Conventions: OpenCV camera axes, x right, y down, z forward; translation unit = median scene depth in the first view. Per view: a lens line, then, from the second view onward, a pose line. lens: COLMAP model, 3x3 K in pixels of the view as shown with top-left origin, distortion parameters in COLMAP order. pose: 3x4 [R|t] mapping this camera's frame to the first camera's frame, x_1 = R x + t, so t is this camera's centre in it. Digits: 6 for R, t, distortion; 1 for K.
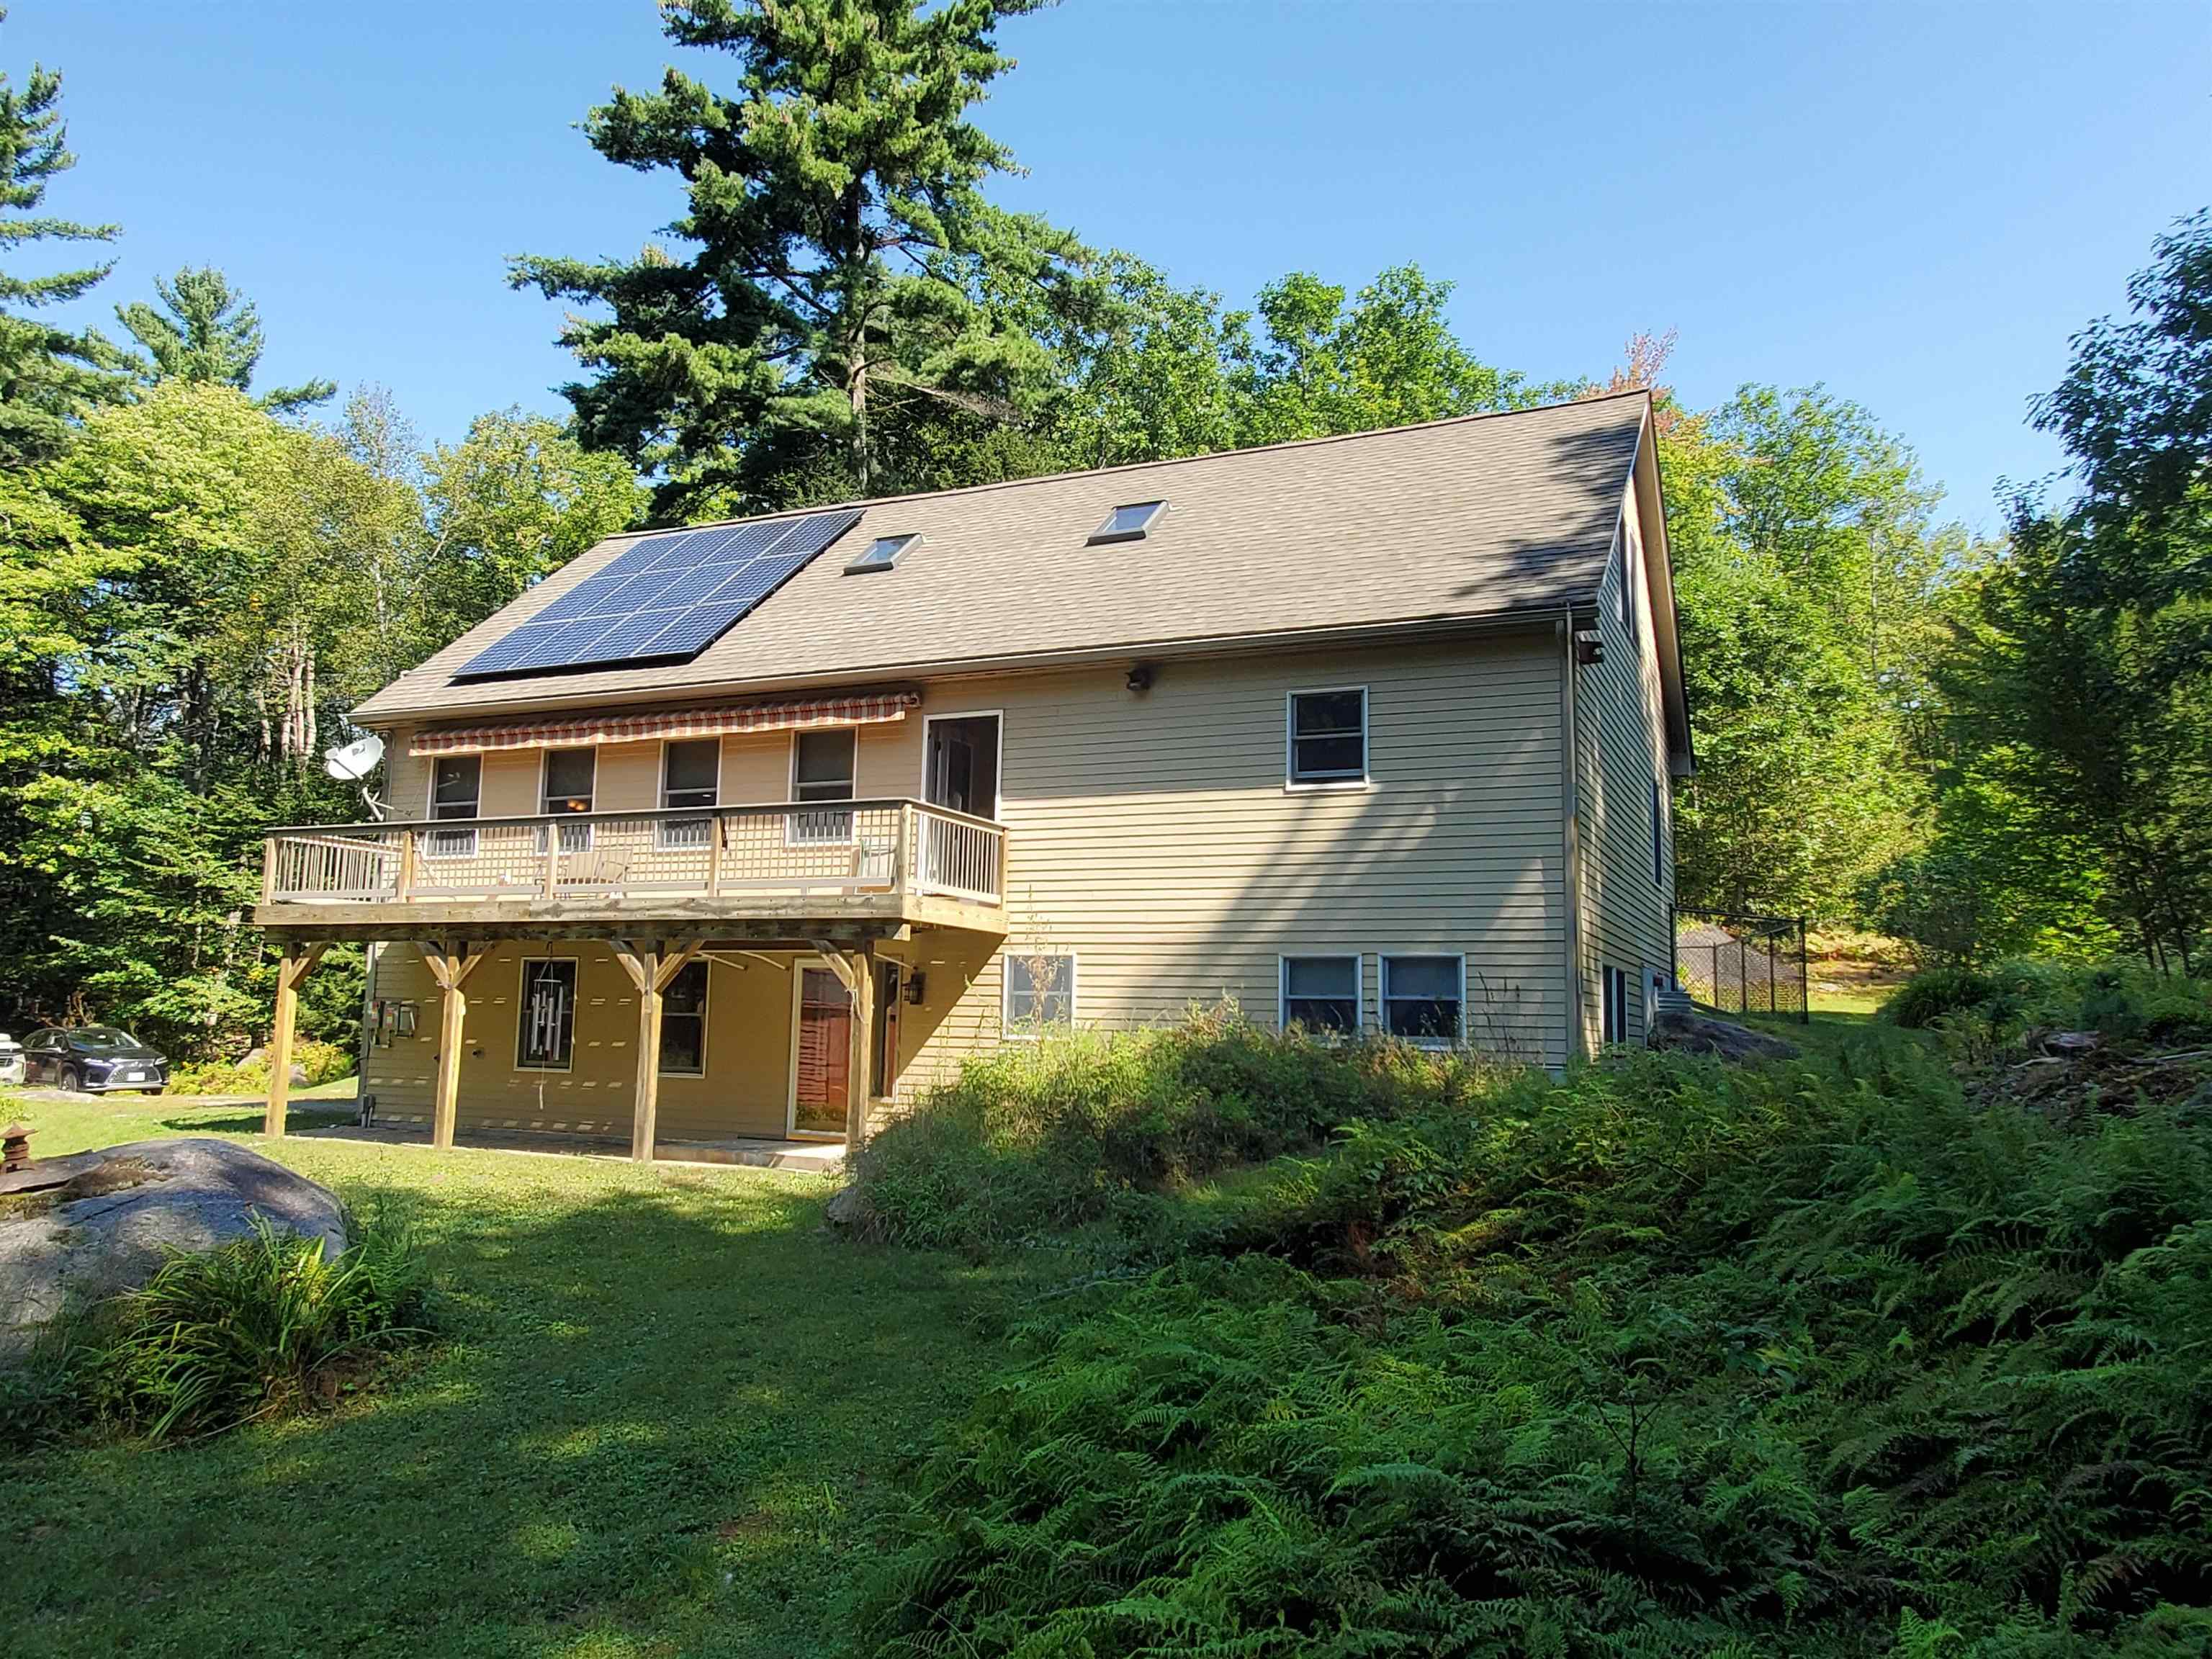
lens RADIAL K [[1590.8, 0, 1106.9], [0, 1590.8, 818.7], [0, 0, 1]] dist [0.007951, -0.003991]
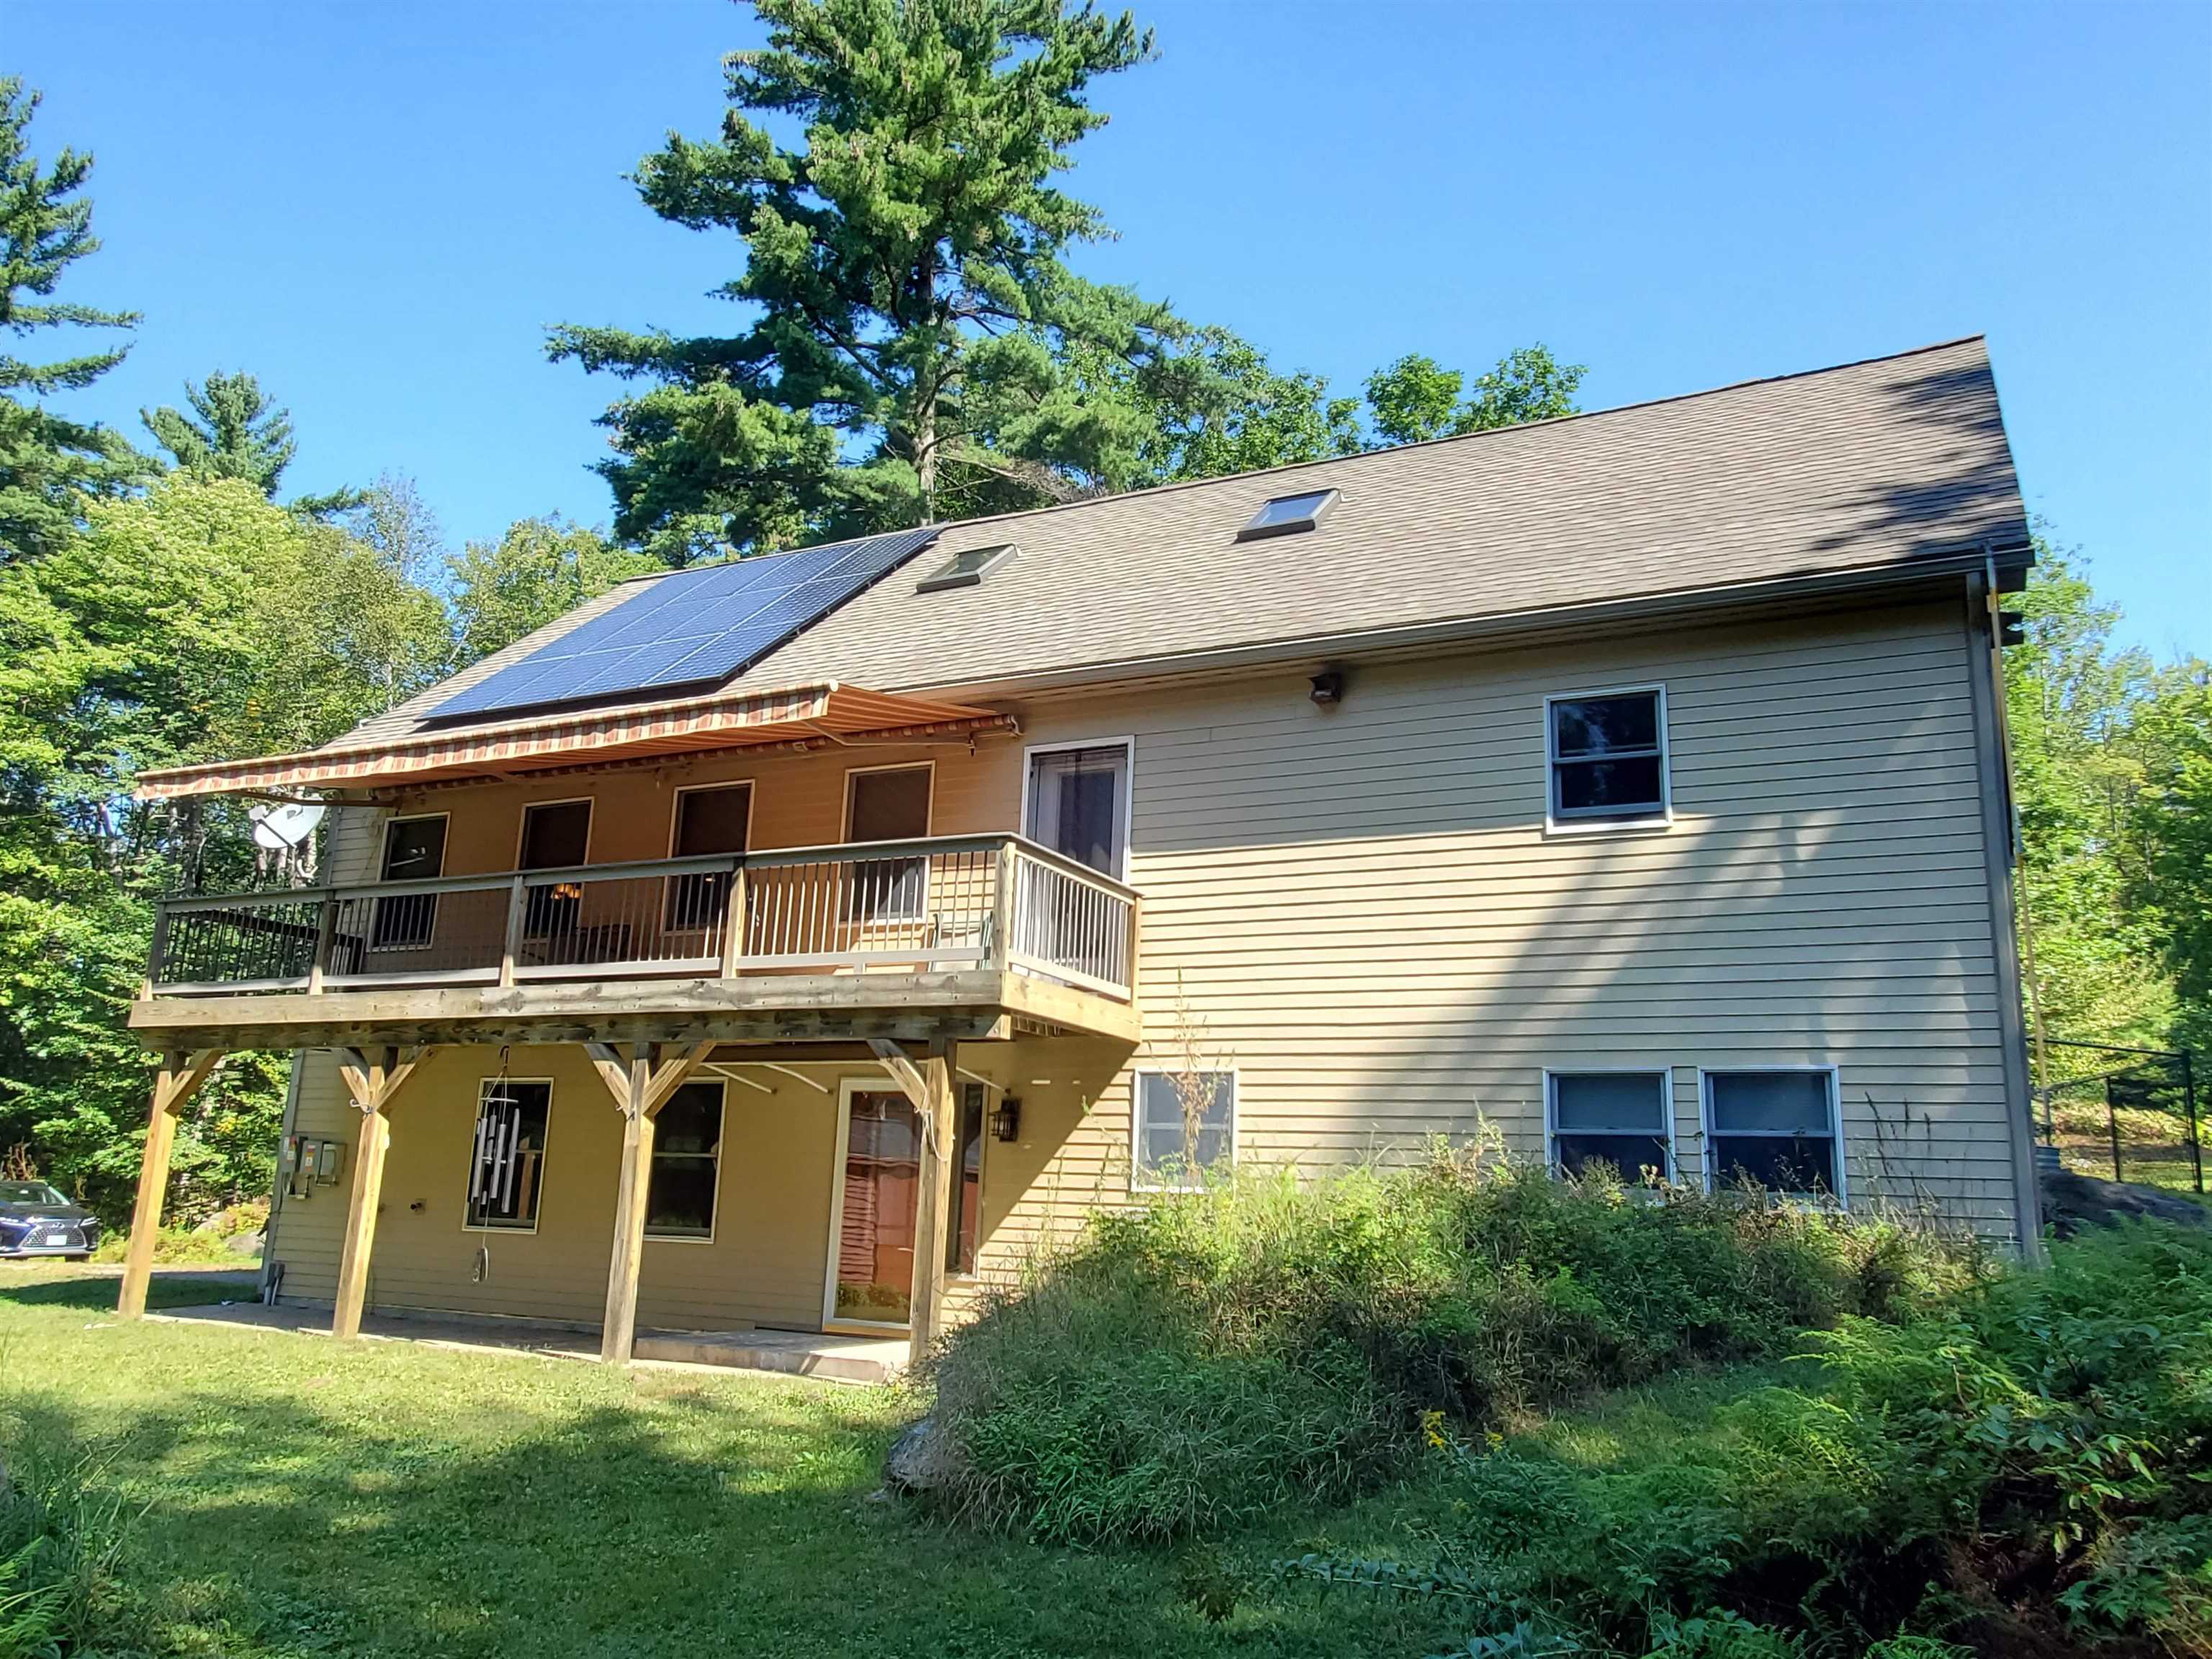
lens RADIAL K [[1582.0, 0, 1106.0], [0, 1582.0, 829.5], [0, 0, 1]] dist [0.005460, 0.003377]
pose [[0.999584, 0.009602, -0.027205, -0.031806], [-0.012511, 0.993980, -0.108842, 0.029736], [0.025996, 0.109137, 0.993687, 0.153169]]
